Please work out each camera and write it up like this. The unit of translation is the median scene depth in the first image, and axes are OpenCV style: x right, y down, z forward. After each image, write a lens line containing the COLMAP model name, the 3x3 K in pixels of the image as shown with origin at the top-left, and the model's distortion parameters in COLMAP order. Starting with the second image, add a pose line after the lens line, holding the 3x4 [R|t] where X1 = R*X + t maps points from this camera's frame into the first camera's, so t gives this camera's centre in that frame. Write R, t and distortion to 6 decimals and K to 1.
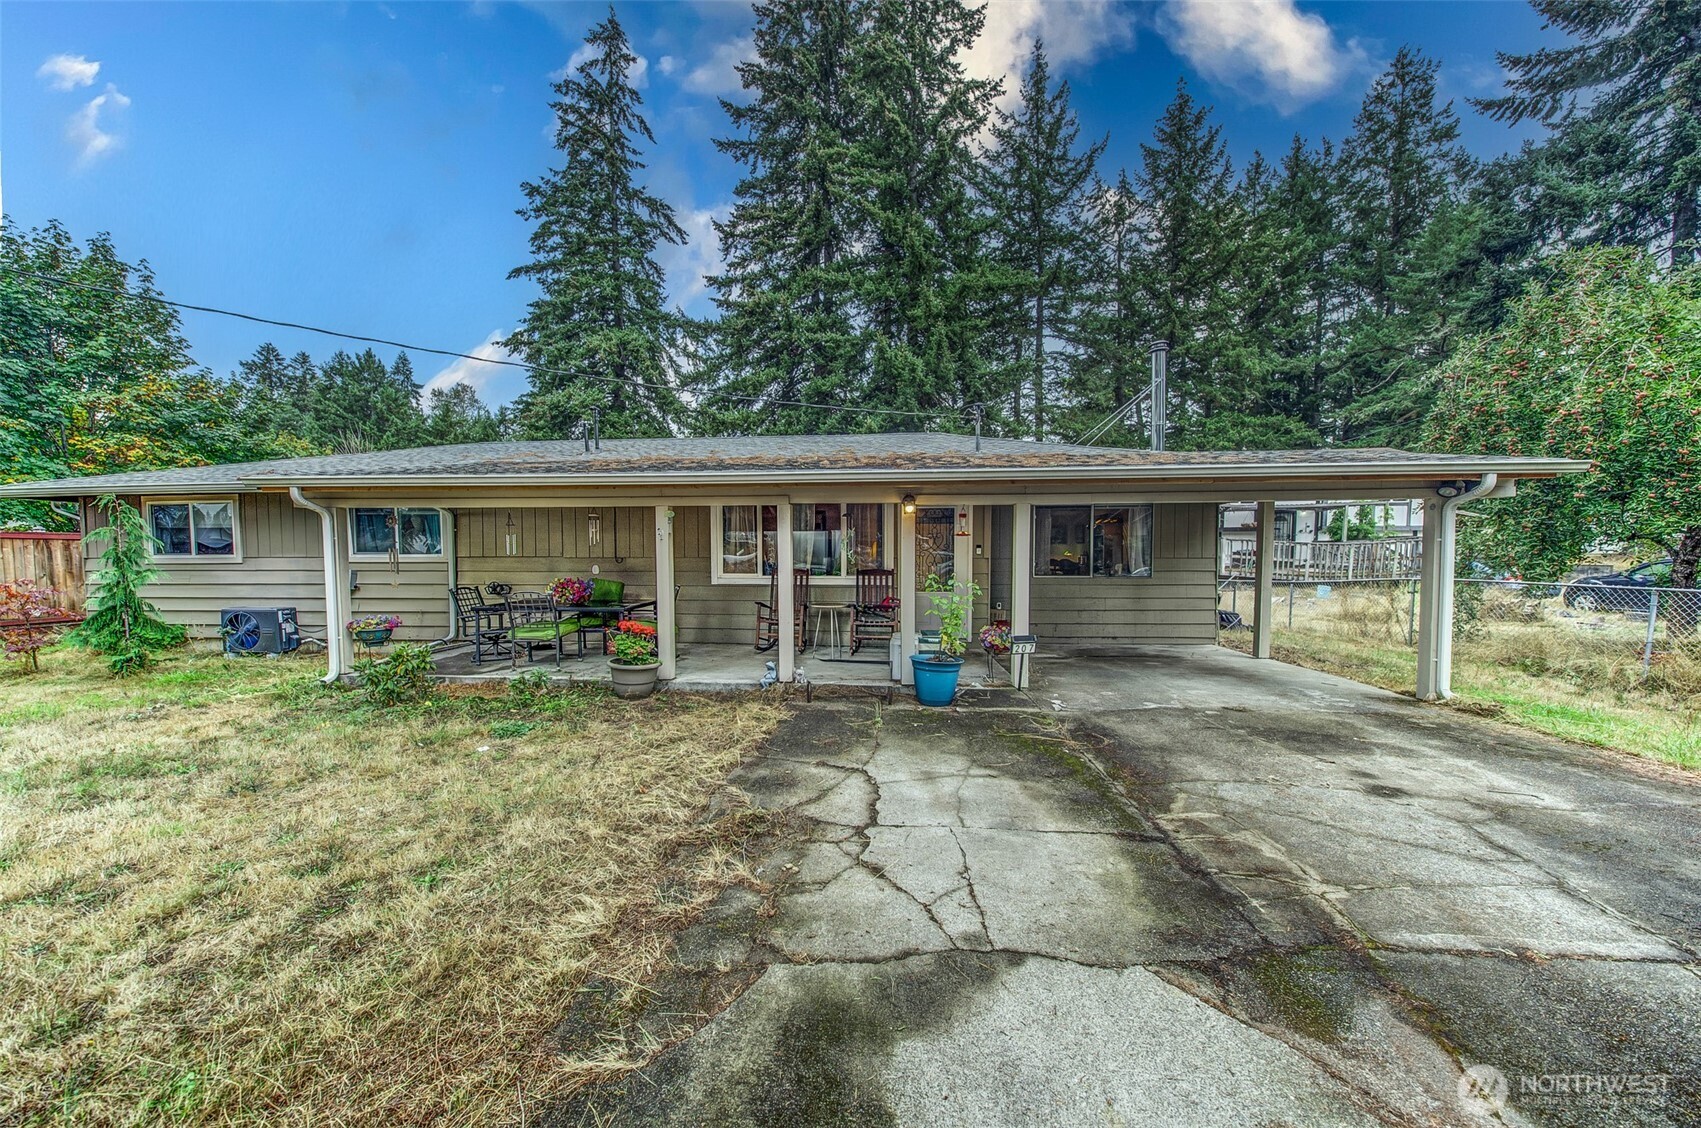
lens RADIAL K [[489.8, 0, 850.5], [0, 489.8, 564.0], [0, 0, 1]] dist [0.000008, 0.000001]
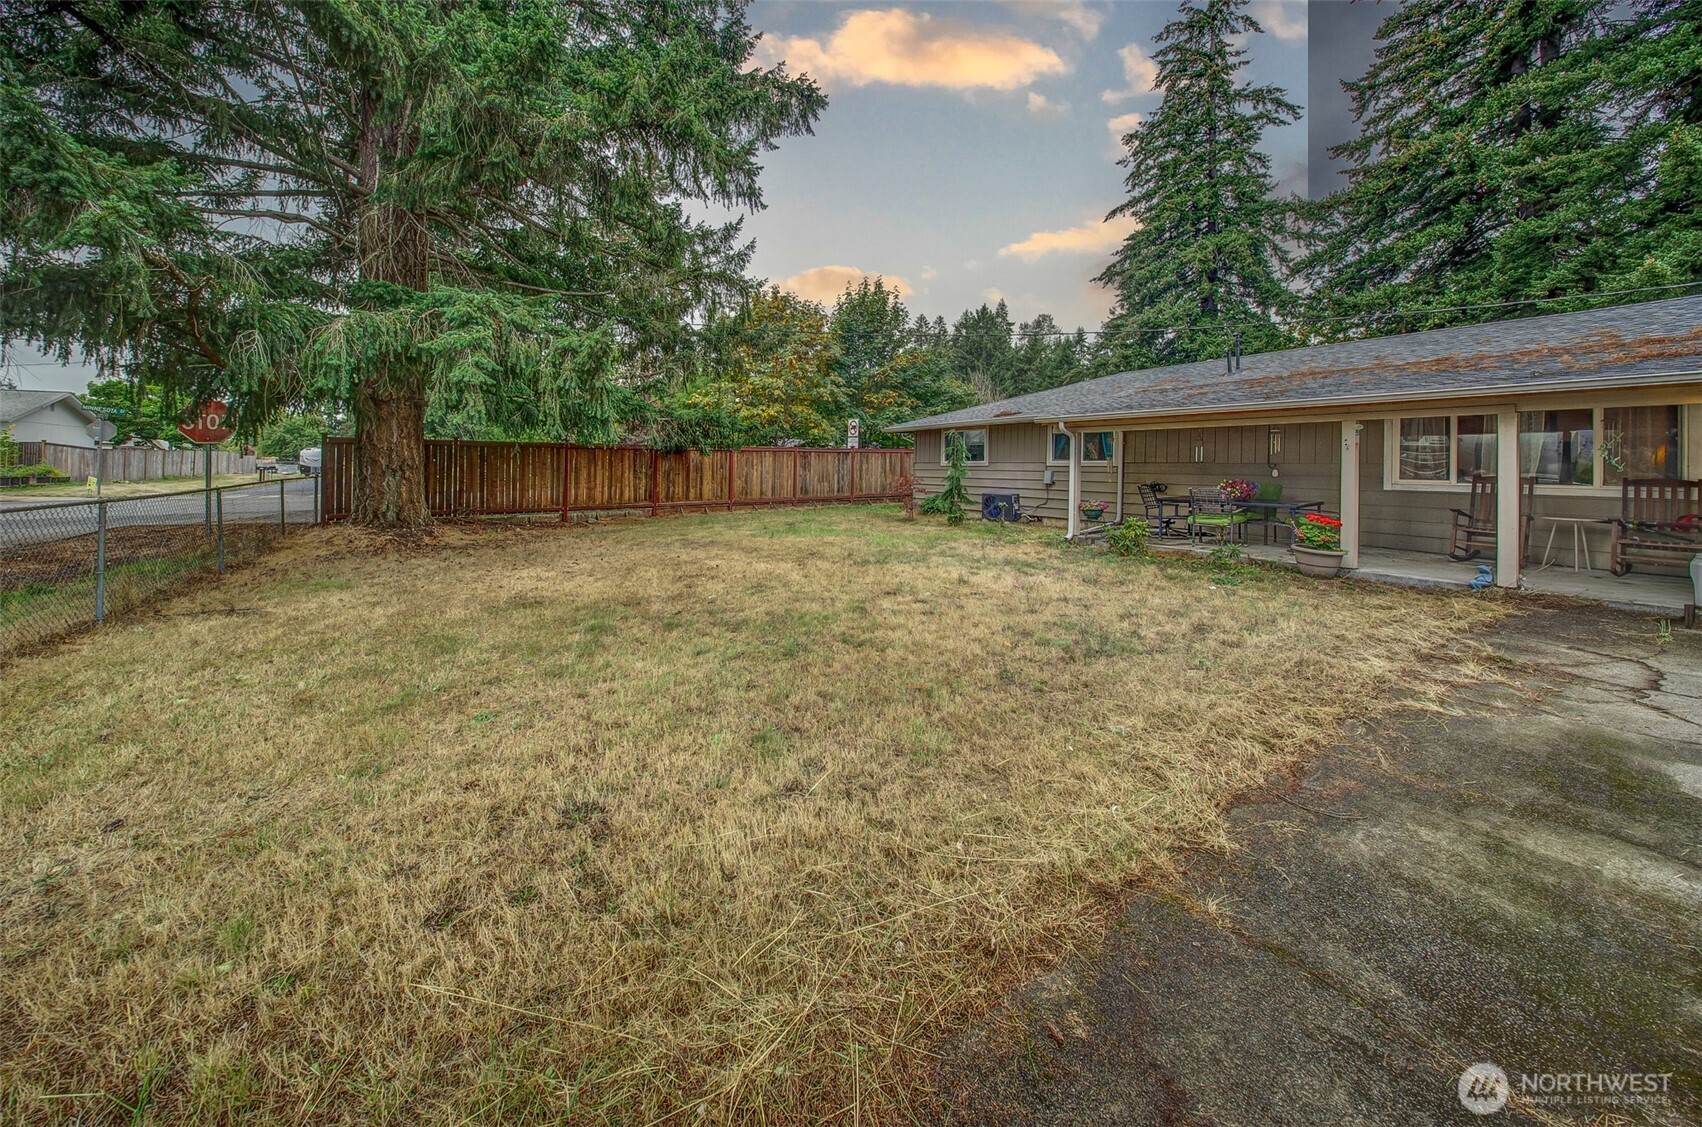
lens RADIAL K [[551.0, 0, 852.4], [0, 551.0, 465.2], [0, 0, 1]] dist [-0.000460, -0.001991]
pose [[0.597622, 0.003851, -0.801769, -0.012138], [-0.010975, 0.999934, -0.003378, 0.003212], [0.801703, 0.010818, 0.597624, -0.267098]]
